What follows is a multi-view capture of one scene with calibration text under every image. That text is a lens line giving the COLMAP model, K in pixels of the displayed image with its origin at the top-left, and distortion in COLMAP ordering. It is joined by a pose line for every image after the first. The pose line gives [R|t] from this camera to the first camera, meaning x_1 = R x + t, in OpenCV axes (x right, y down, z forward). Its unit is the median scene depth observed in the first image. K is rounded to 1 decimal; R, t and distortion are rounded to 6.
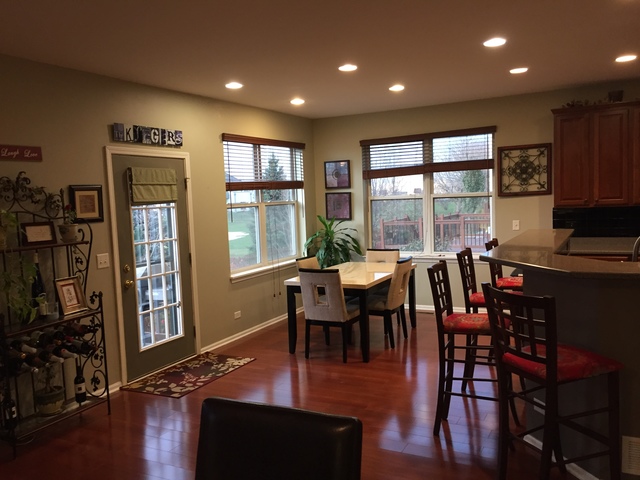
lens RADIAL K [[550.5, 0, 322.2], [0, 550.5, 238.7], [0, 0, 1]] dist [0.084175, -0.101125]
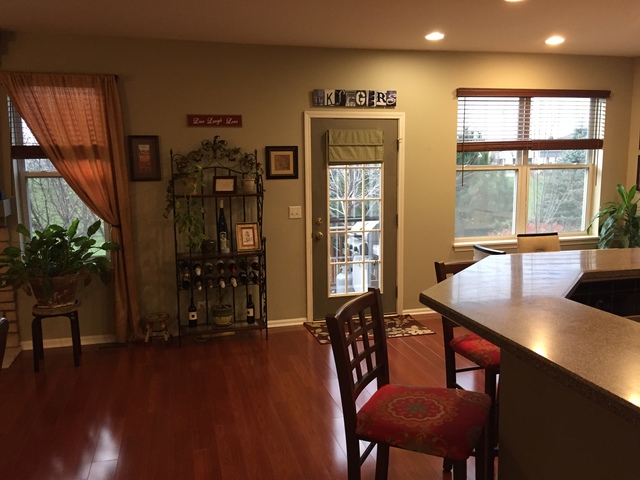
lens RADIAL K [[550.5, 0, 322.2], [0, 550.5, 238.7], [0, 0, 1]] dist [0.084175, -0.101125]
pose [[0.667917, 0.136644, -0.731584, 0.452725], [-0.075960, 0.990383, 0.115632, -0.039420], [0.740349, -0.021661, 0.671874, 0.247577]]
